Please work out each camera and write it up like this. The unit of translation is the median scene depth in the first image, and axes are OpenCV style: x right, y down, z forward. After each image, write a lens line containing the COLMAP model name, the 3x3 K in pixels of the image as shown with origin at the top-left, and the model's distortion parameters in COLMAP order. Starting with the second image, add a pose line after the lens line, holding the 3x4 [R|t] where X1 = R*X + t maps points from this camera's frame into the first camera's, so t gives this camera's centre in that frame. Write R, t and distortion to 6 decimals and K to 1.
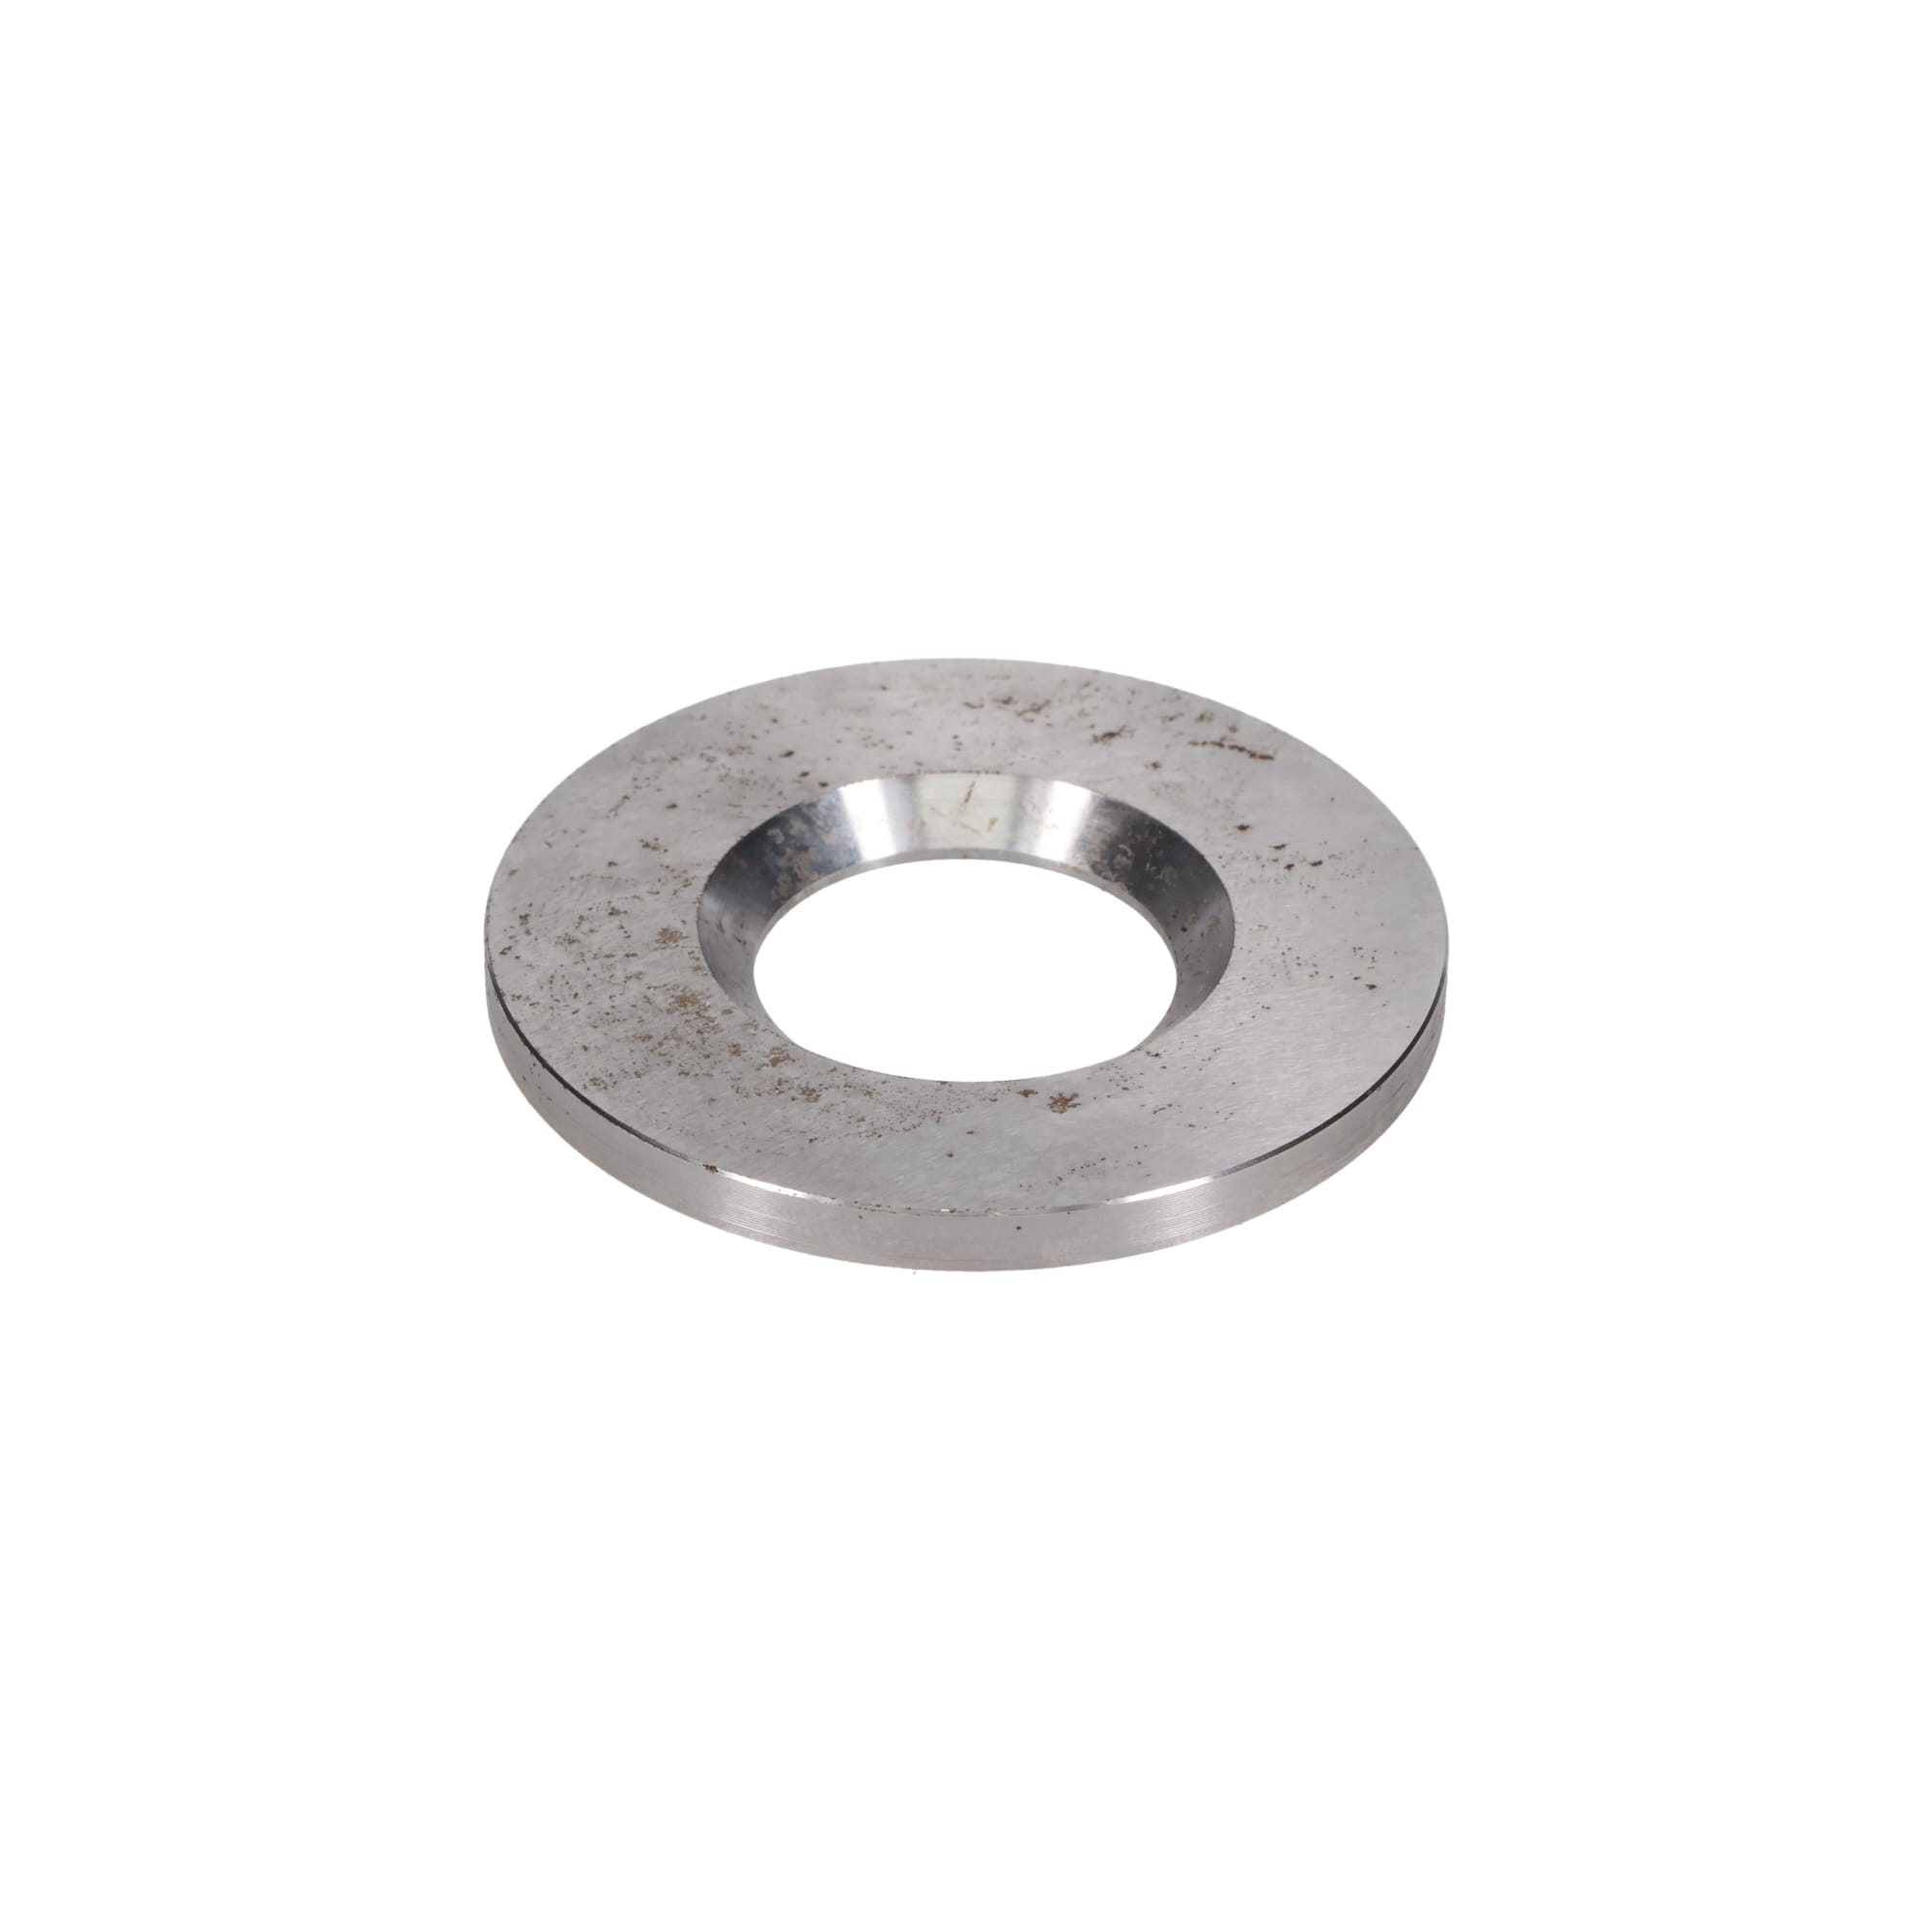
lens RADIAL K [[9260.0, 0, 936.0], [0, 9260.0, 947.1], [0, 0, 1]] dist [1.901488, 0.000000]
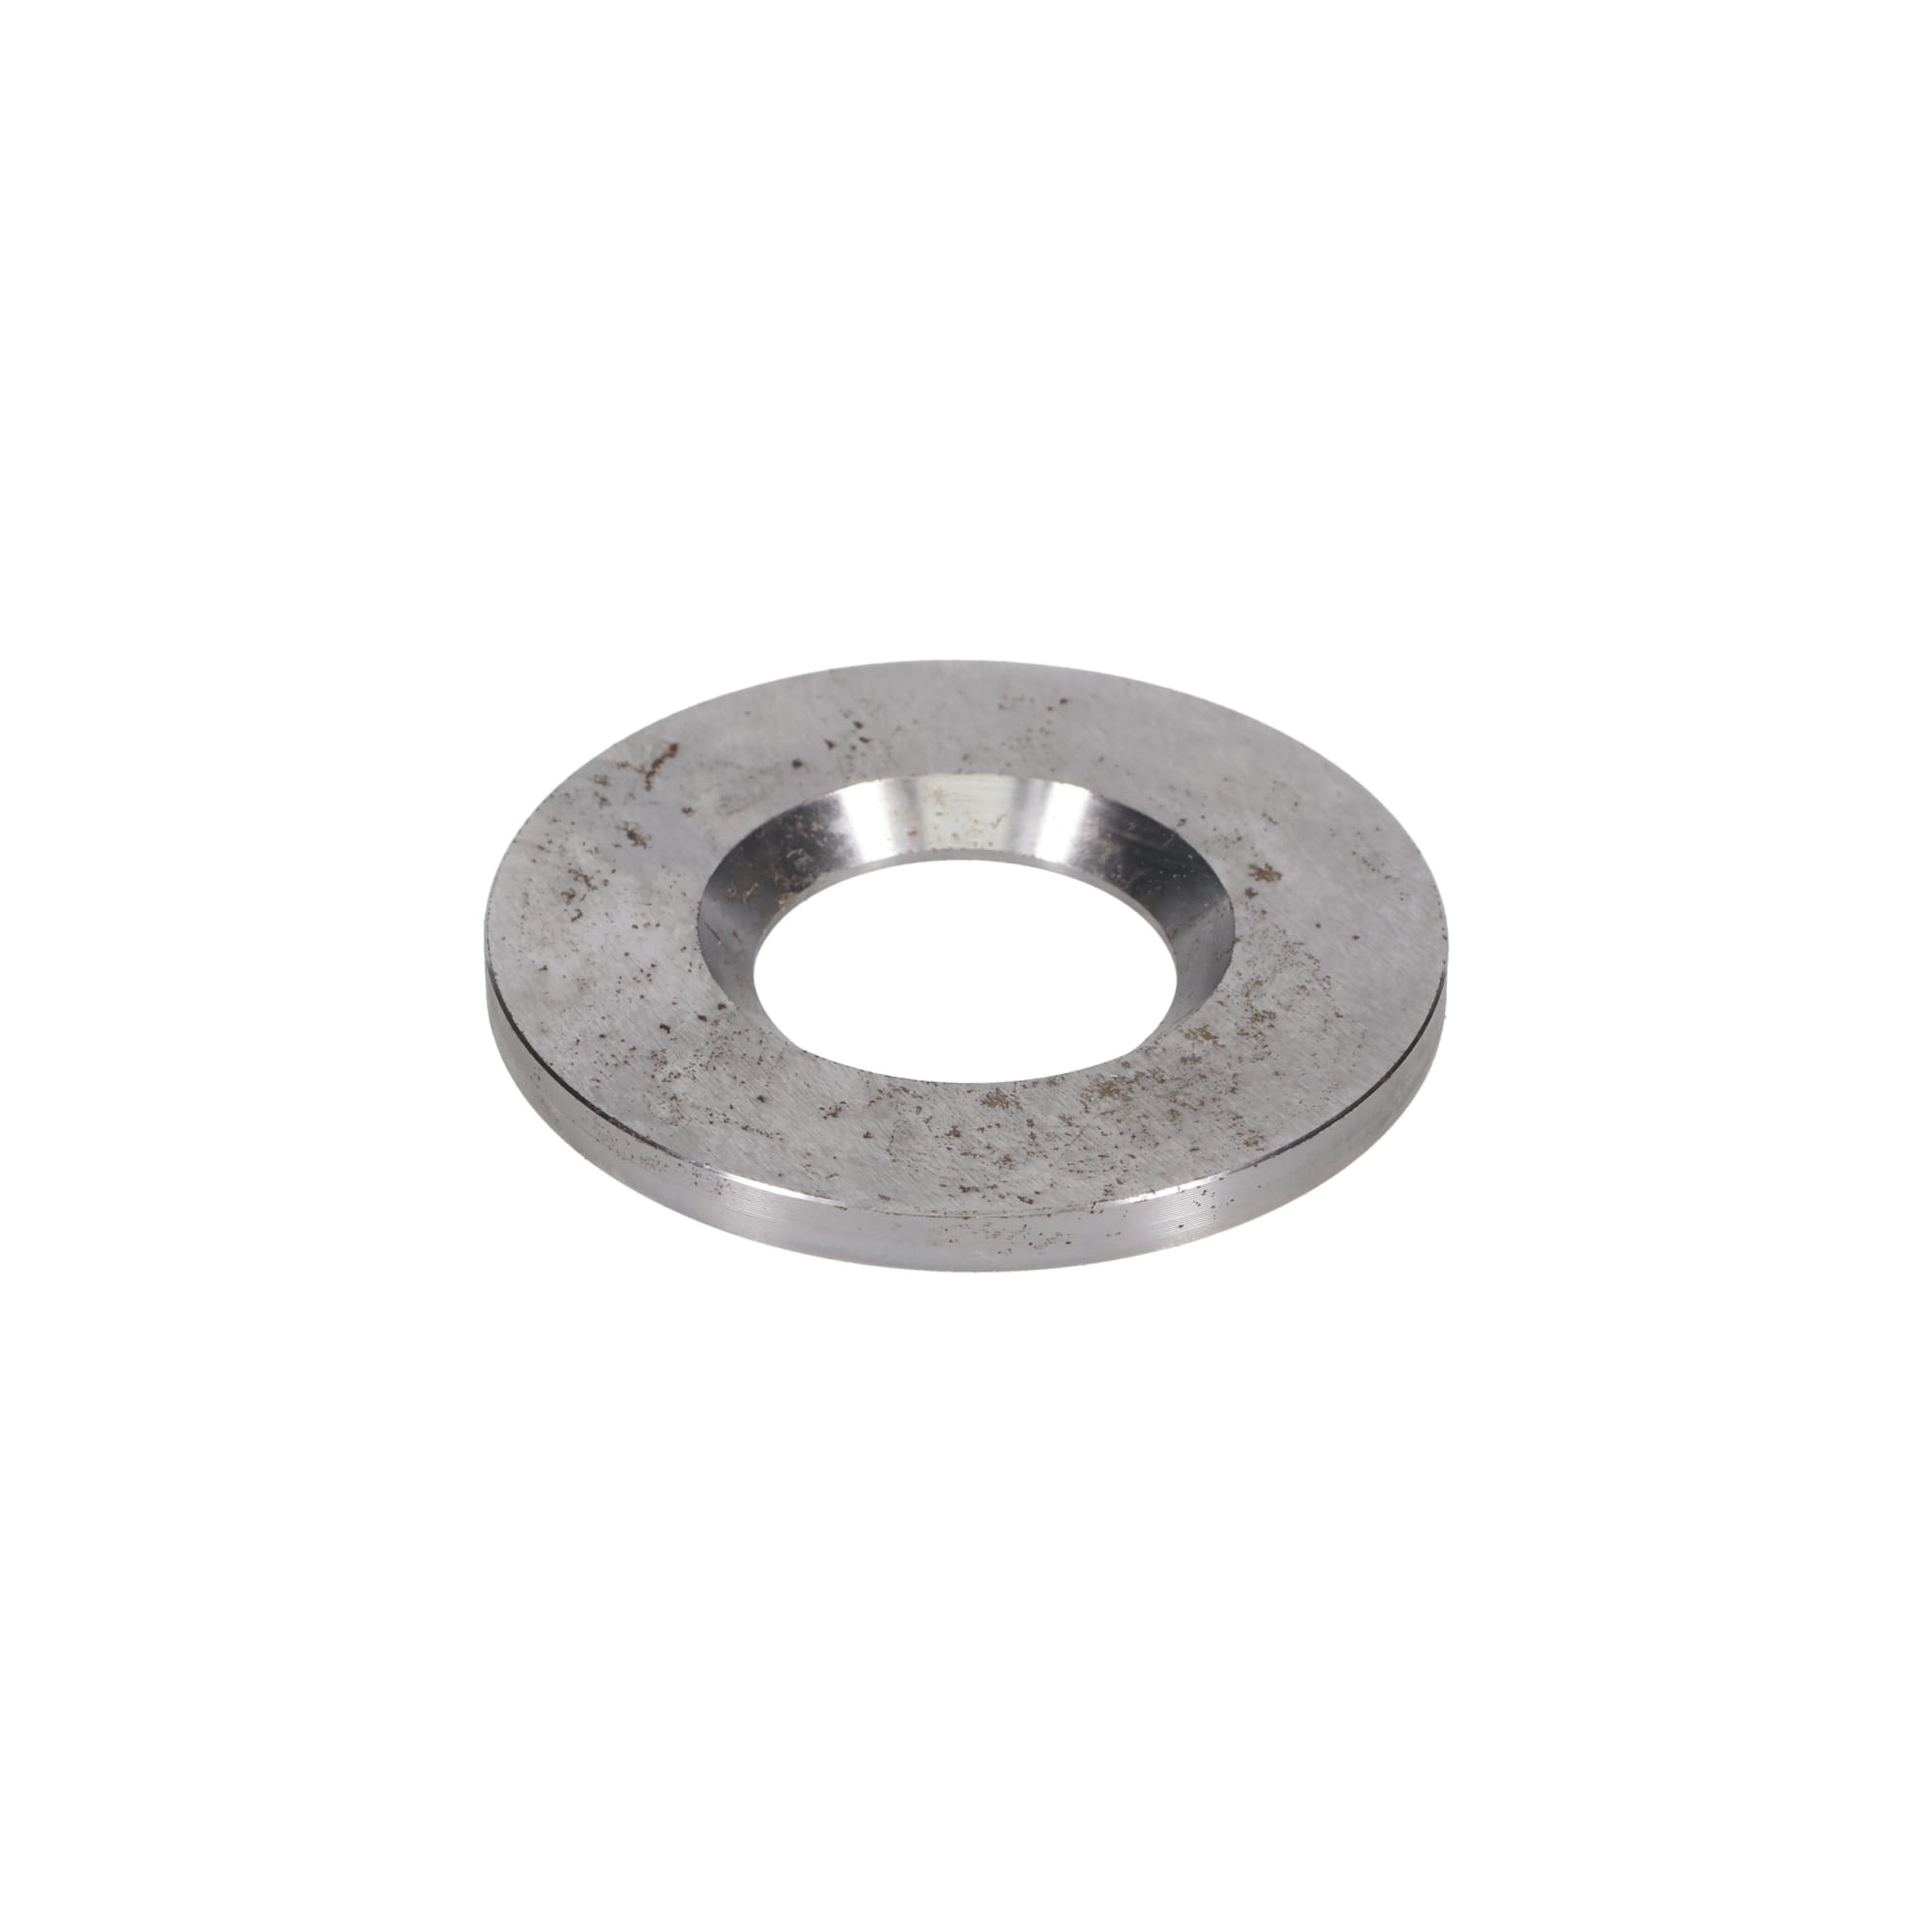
lens RADIAL K [[9260.0, 0, 937.3], [0, 9260.0, 942.6], [0, 0, 1]] dist [1.901488, 0.000000]
pose [[0.000829, -0.591254, 0.806485, -0.800593], [0.570886, 0.662428, 0.485055, -0.485773], [-0.821029, 0.460009, 0.338088, 0.661520]]
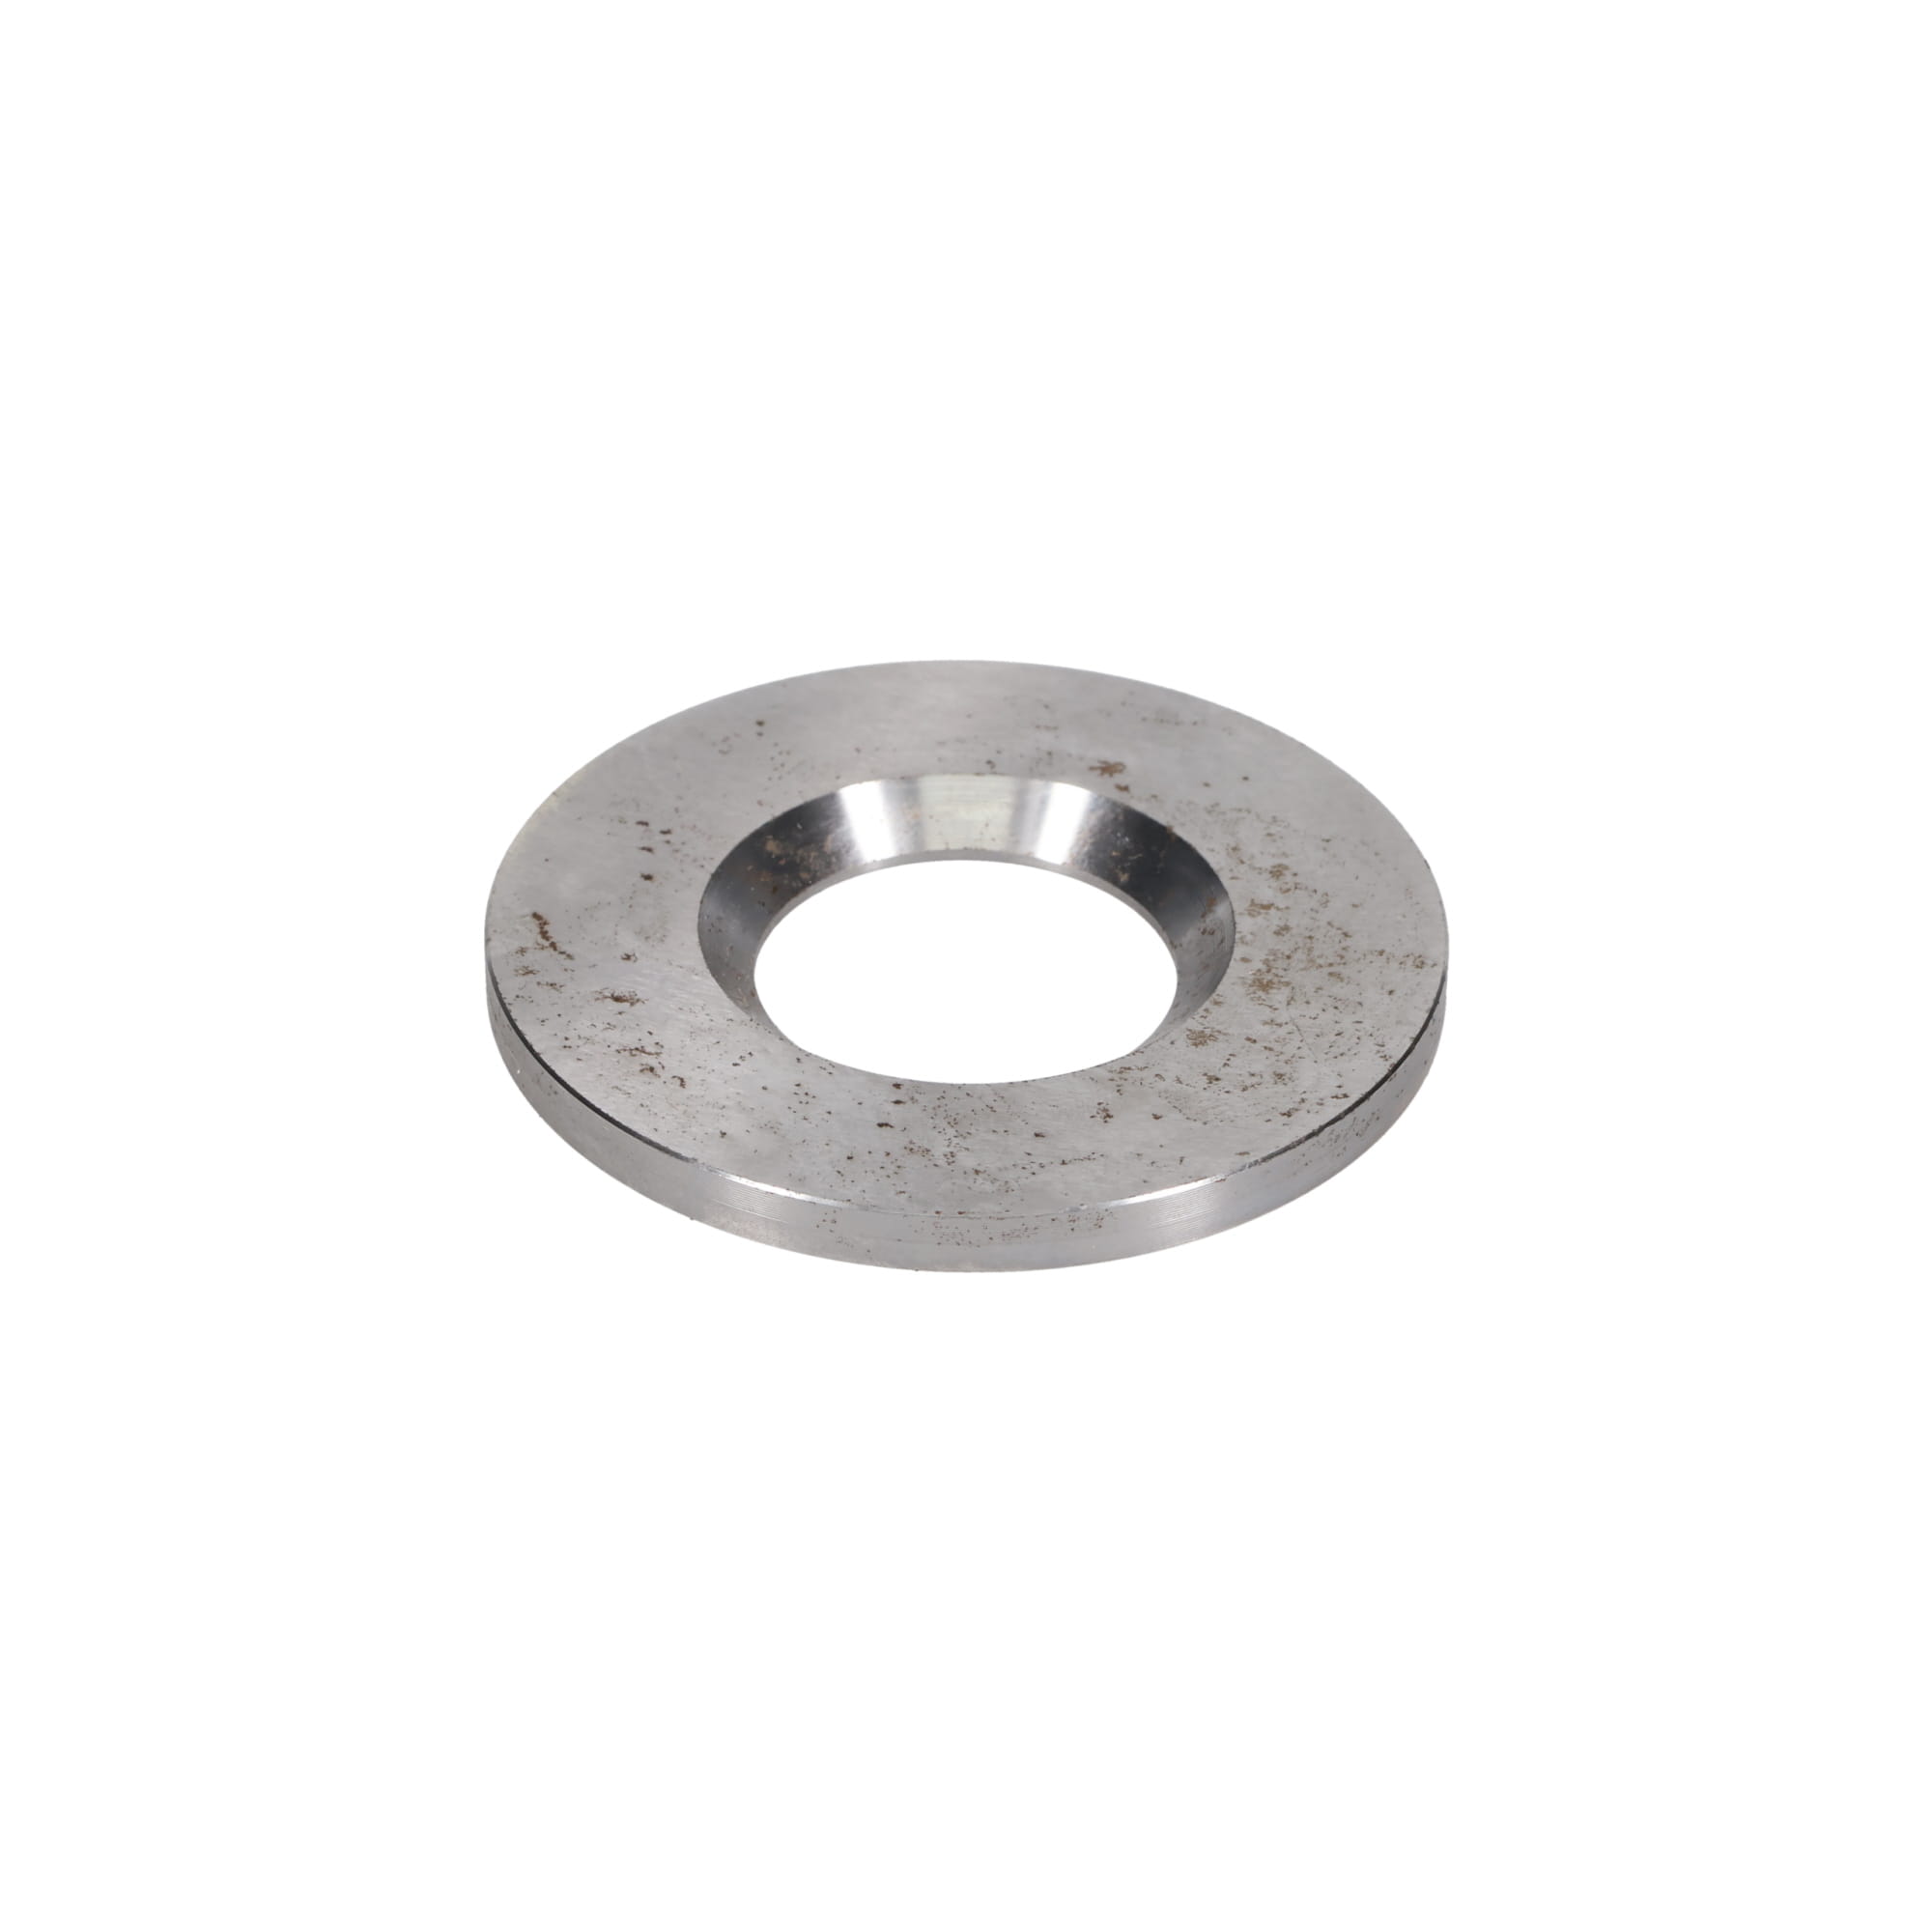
lens RADIAL K [[9260.0, 0, 963.6], [0, 9260.0, 971.9], [0, 0, 1]] dist [1.901488, 0.000000]
pose [[-0.708685, -0.430920, 0.558636, -0.555122], [0.388829, 0.422147, 0.818904, -0.816206], [-0.588709, 0.797558, -0.131615, 1.129886]]
